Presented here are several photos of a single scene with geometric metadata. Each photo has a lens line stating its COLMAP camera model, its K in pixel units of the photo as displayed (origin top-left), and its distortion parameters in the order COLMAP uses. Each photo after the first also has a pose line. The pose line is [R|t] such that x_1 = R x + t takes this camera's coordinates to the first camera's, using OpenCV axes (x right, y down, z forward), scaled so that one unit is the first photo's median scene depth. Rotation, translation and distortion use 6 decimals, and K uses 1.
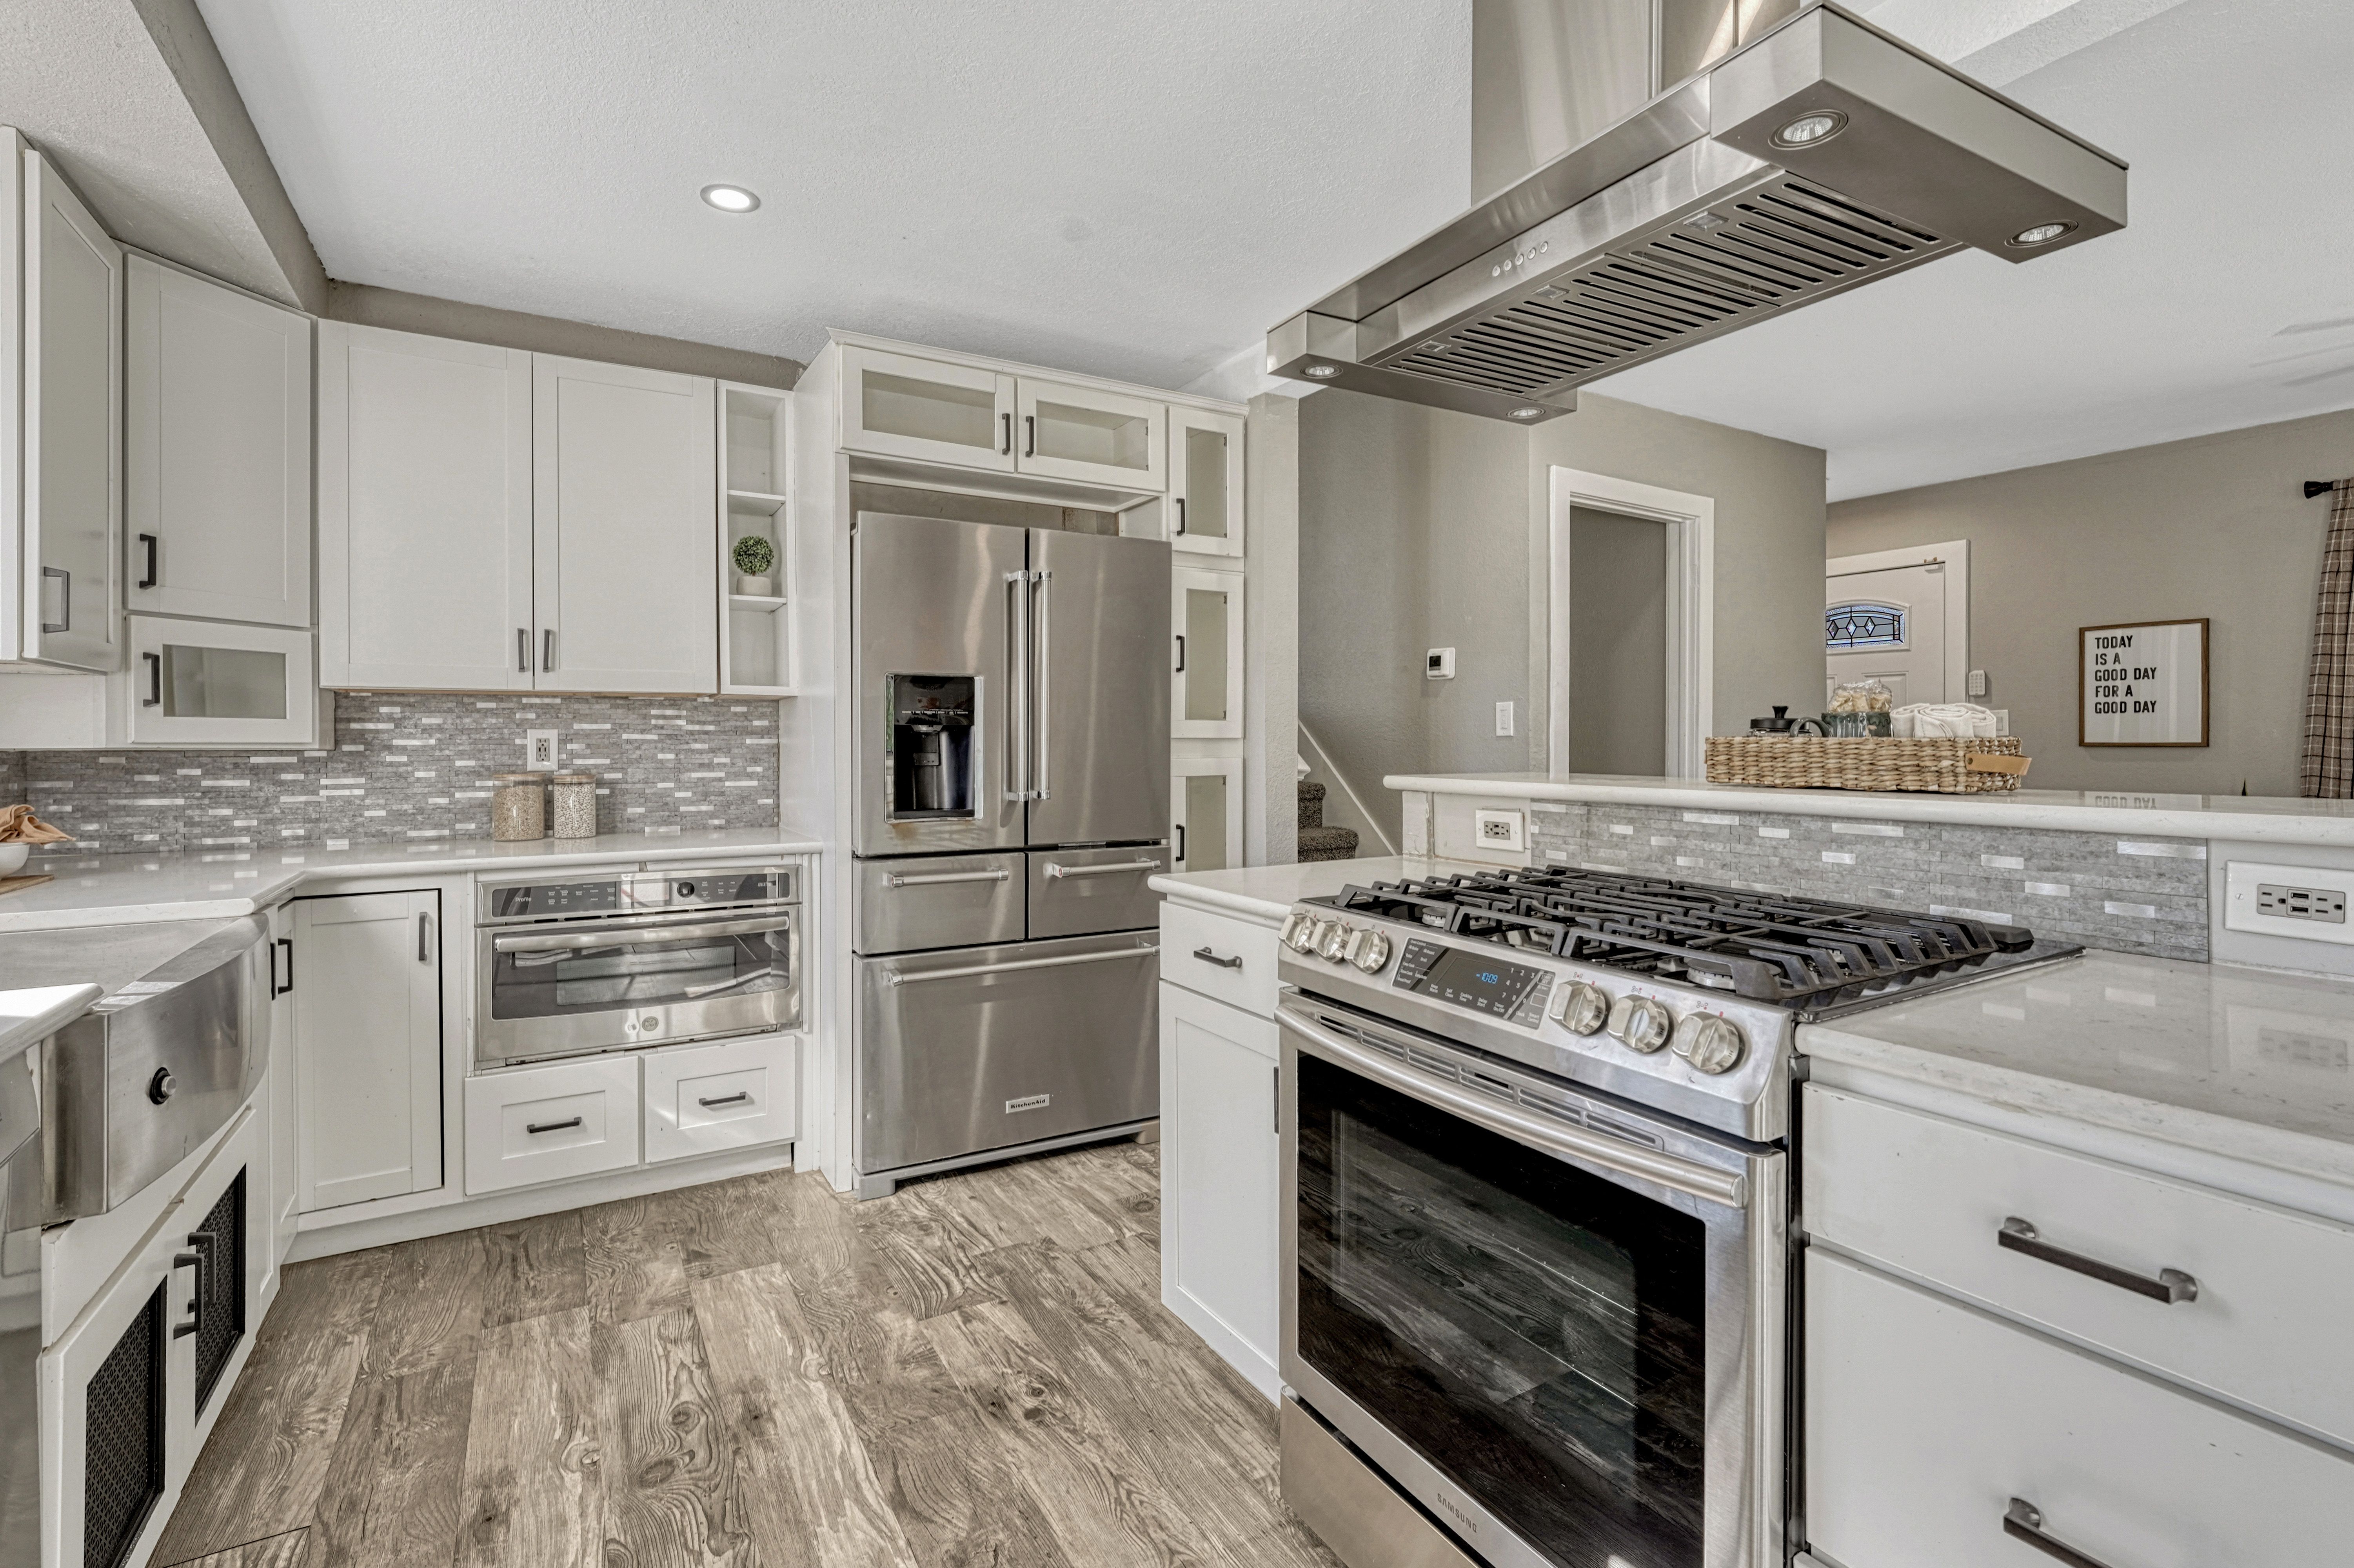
lens RADIAL K [[1079.3, 0, 1181.8], [0, 1079.3, 745.0], [0, 0, 1]] dist [0.000297, 0.000578]
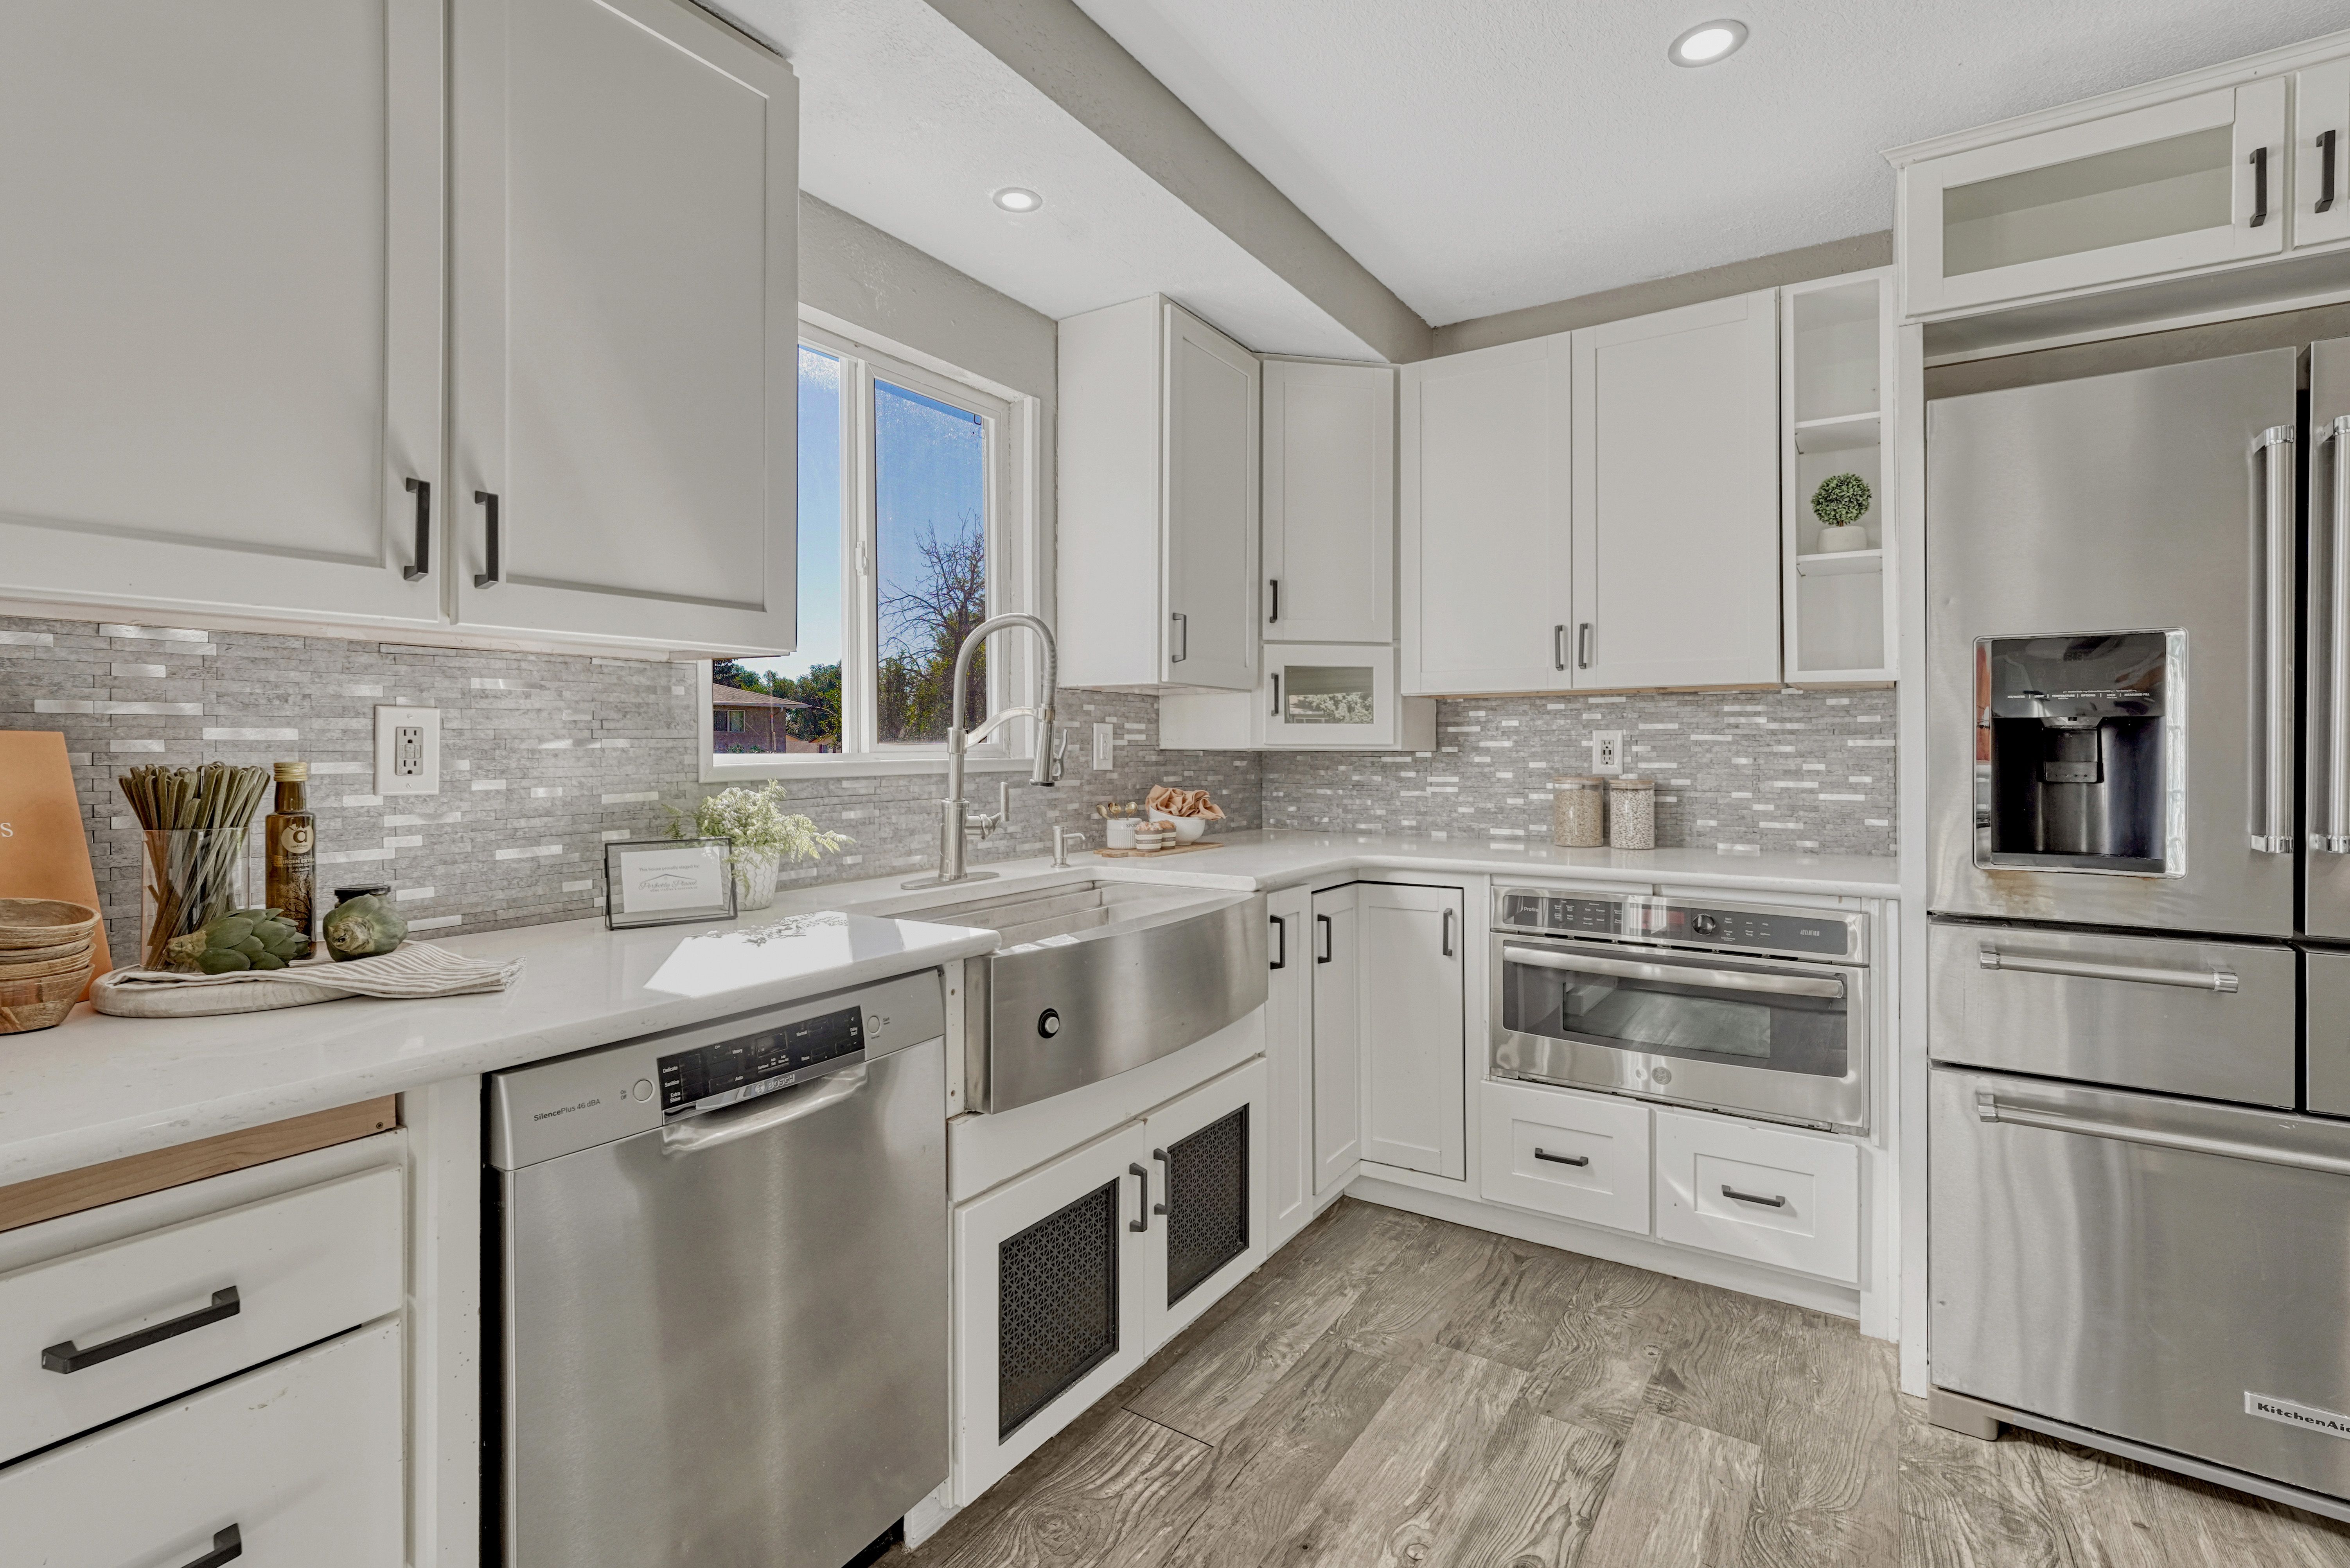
lens RADIAL K [[1093.3, 0, 1161.9], [0, 1093.3, 754.4], [0, 0, 1]] dist [0.003987, 0.000822]
pose [[0.439500, 0.008718, -0.898200, 0.102214], [-0.001847, 0.999960, 0.008802, -0.001301], [0.898241, -0.002209, 0.439498, 0.260395]]
